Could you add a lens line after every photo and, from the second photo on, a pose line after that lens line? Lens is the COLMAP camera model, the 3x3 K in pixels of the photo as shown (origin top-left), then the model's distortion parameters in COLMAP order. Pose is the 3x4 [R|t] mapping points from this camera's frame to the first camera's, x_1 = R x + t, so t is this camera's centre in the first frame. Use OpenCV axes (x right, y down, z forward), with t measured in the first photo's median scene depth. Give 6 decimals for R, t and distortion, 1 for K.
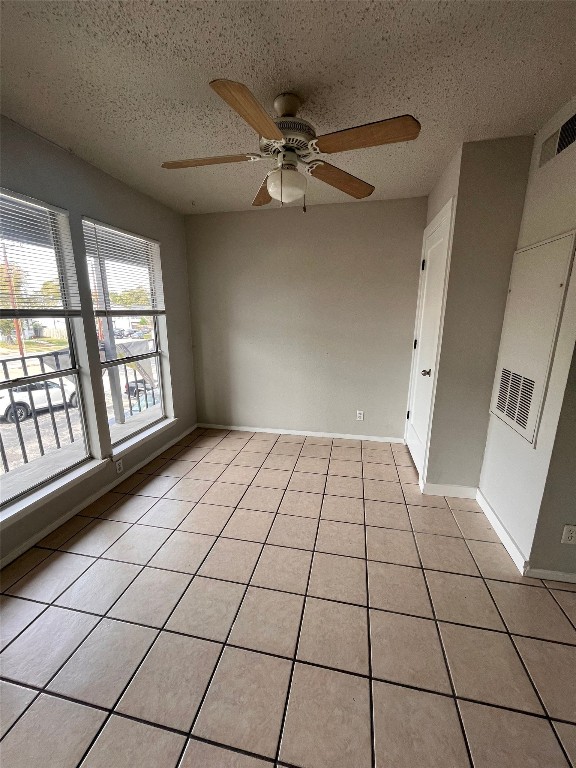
lens RADIAL K [[311.2, 0, 288.4], [0, 311.2, 383.1], [0, 0, 1]] dist [-0.002819, -0.000373]
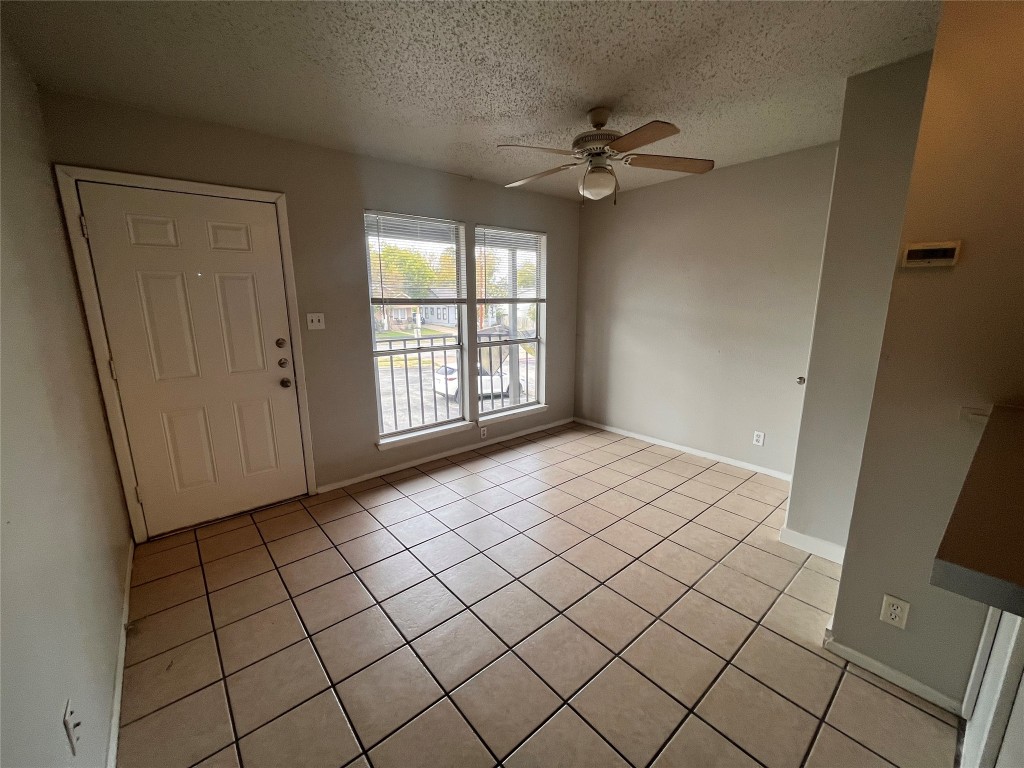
lens RADIAL K [[415.0, 0, 511.2], [0, 415.0, 386.1], [0, 0, 1]] dist [-0.002819, -0.000373]
pose [[0.794445, 0.120321, -0.595298, 0.383231], [-0.130030, 0.991148, 0.026801, 0.035281], [0.593253, 0.056114, 0.803058, -0.167245]]
